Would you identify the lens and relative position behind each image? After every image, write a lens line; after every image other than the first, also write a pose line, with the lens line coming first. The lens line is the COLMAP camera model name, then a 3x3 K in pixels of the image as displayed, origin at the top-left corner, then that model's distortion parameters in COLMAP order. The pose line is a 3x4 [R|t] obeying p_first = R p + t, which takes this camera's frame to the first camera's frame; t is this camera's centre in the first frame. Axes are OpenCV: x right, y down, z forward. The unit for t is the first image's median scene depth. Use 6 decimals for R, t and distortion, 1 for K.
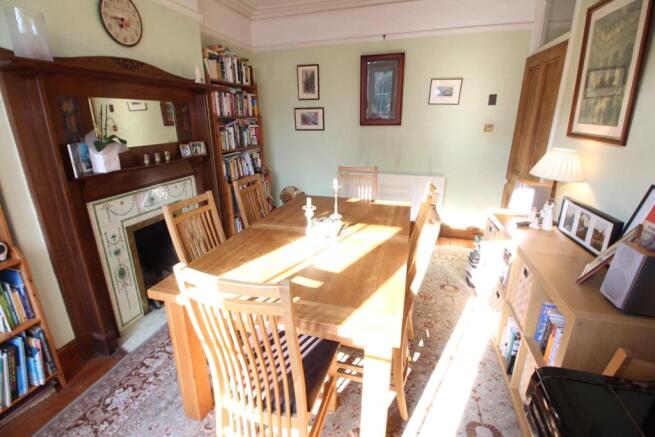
lens RADIAL K [[311.2, 0, 325.9], [0, 311.2, 215.2], [0, 0, 1]] dist [-0.002147, -0.000873]
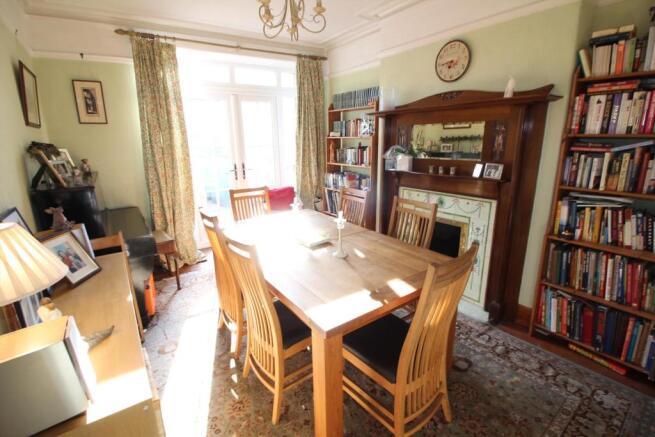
lens RADIAL K [[311.2, 0, 323.6], [0, 311.2, 217.3], [0, 0, 1]] dist [-0.002147, -0.000873]
pose [[-0.635037, 0.209321, -0.743581, 0.740458], [-0.210587, 0.879218, 0.427351, -0.483895], [0.743223, 0.427972, -0.514256, 1.484512]]
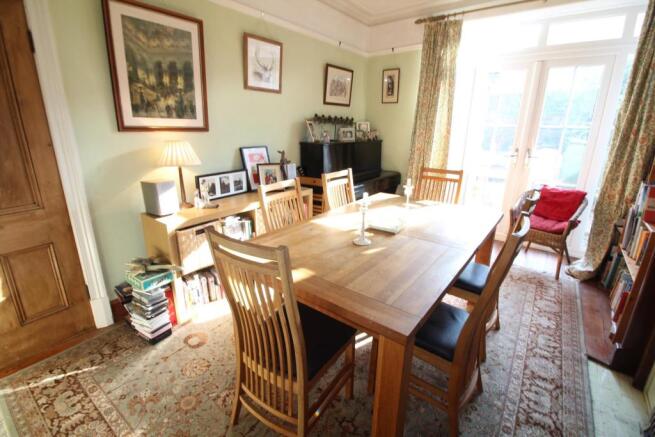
lens RADIAL K [[311.2, 0, 323.8], [0, 311.2, 217.7], [0, 0, 1]] dist [-0.002147, -0.000873]
pose [[-0.926609, -0.117536, 0.357186, -0.157071], [0.102428, 0.835080, 0.540510, -0.502391], [-0.361808, 0.537427, -0.761753, 1.714763]]
